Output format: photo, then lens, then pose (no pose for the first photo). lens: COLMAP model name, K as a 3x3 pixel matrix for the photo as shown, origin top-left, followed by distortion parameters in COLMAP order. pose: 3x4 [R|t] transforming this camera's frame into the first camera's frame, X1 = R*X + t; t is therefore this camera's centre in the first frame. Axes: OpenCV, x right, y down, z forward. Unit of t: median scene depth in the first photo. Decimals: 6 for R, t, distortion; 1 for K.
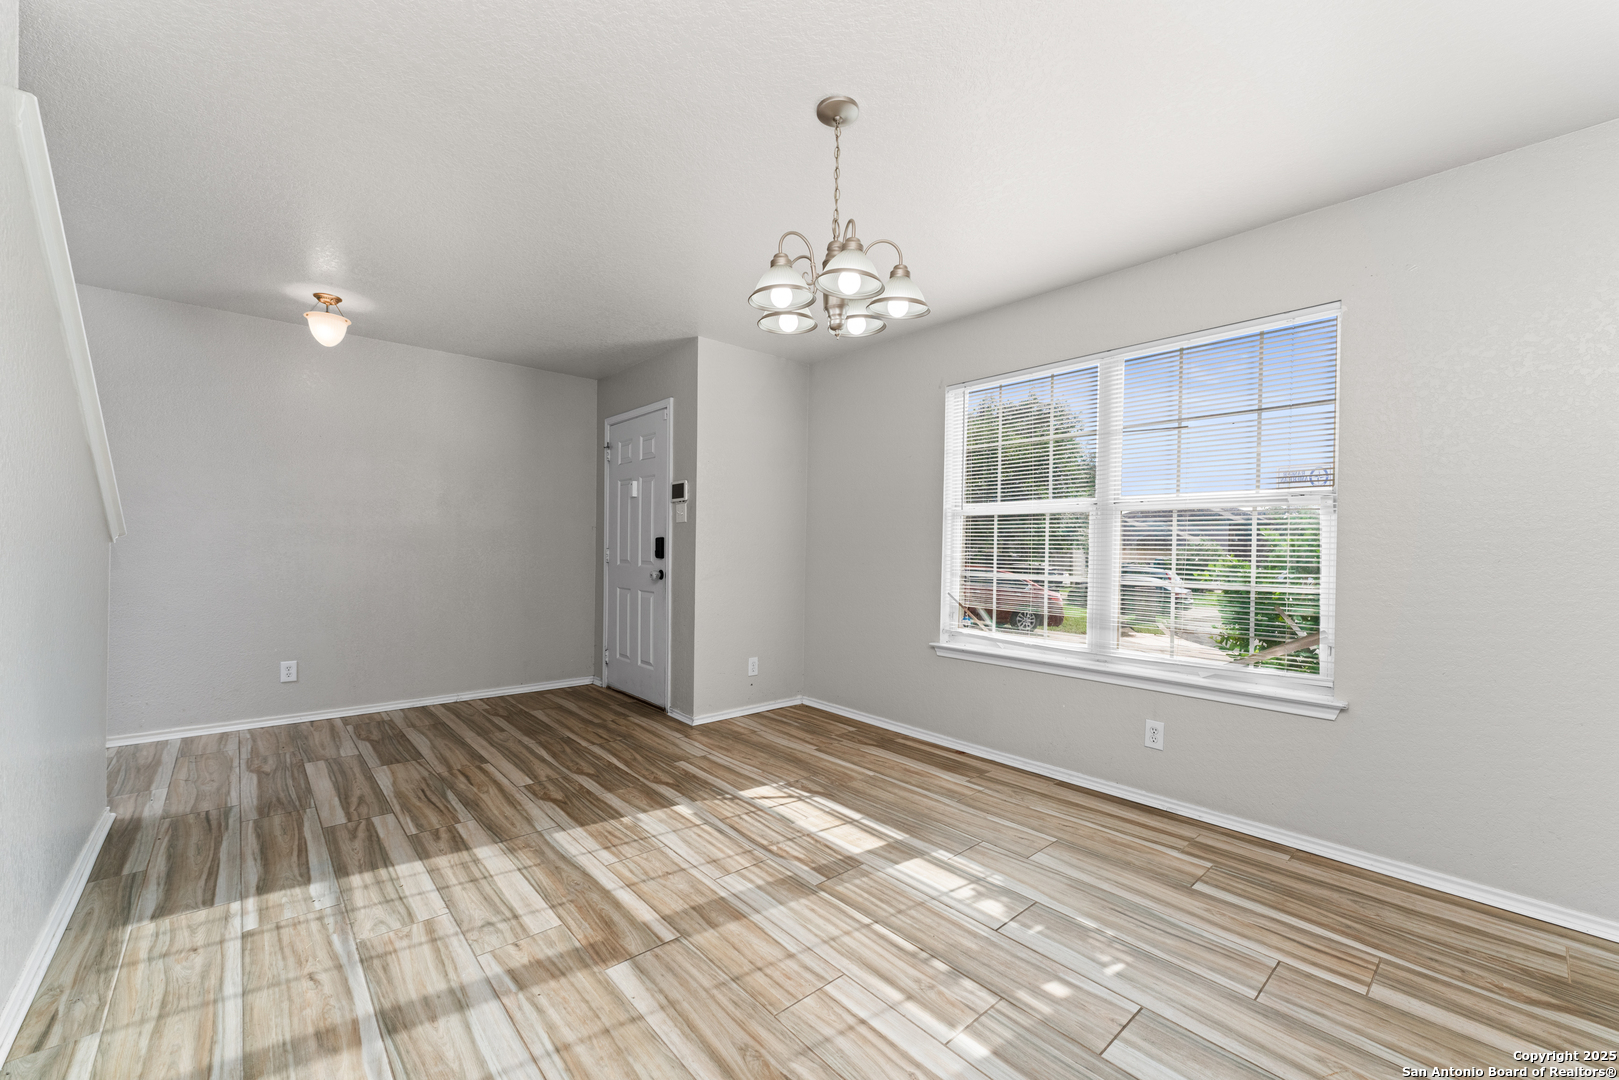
lens RADIAL K [[639.5, 0, 800.1], [0, 639.5, 545.5], [0, 0, 1]] dist [-0.009186, 0.000173]
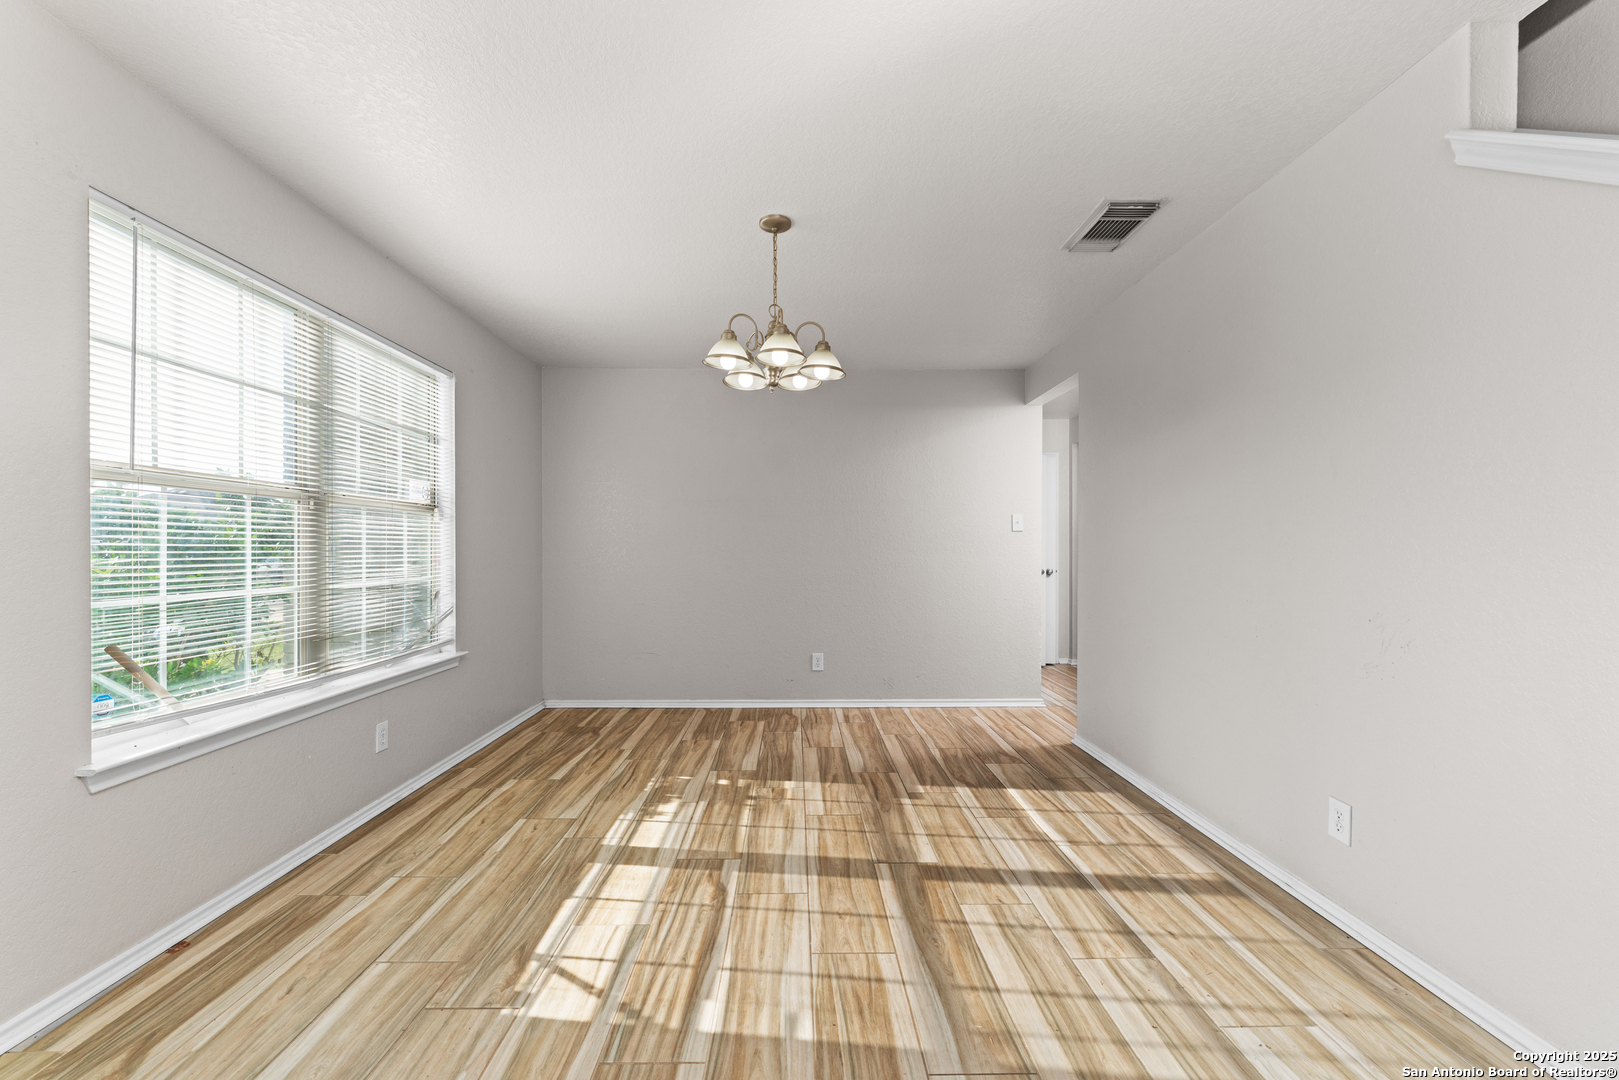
lens RADIAL K [[639.5, 0, 801.7], [0, 639.5, 546.0], [0, 0, 1]] dist [-0.009186, 0.000173]
pose [[-0.759623, -0.011775, 0.650257, -0.822587], [-0.012293, 0.999917, 0.003745, -0.015189], [-0.650248, -0.005149, -0.759705, 1.896831]]
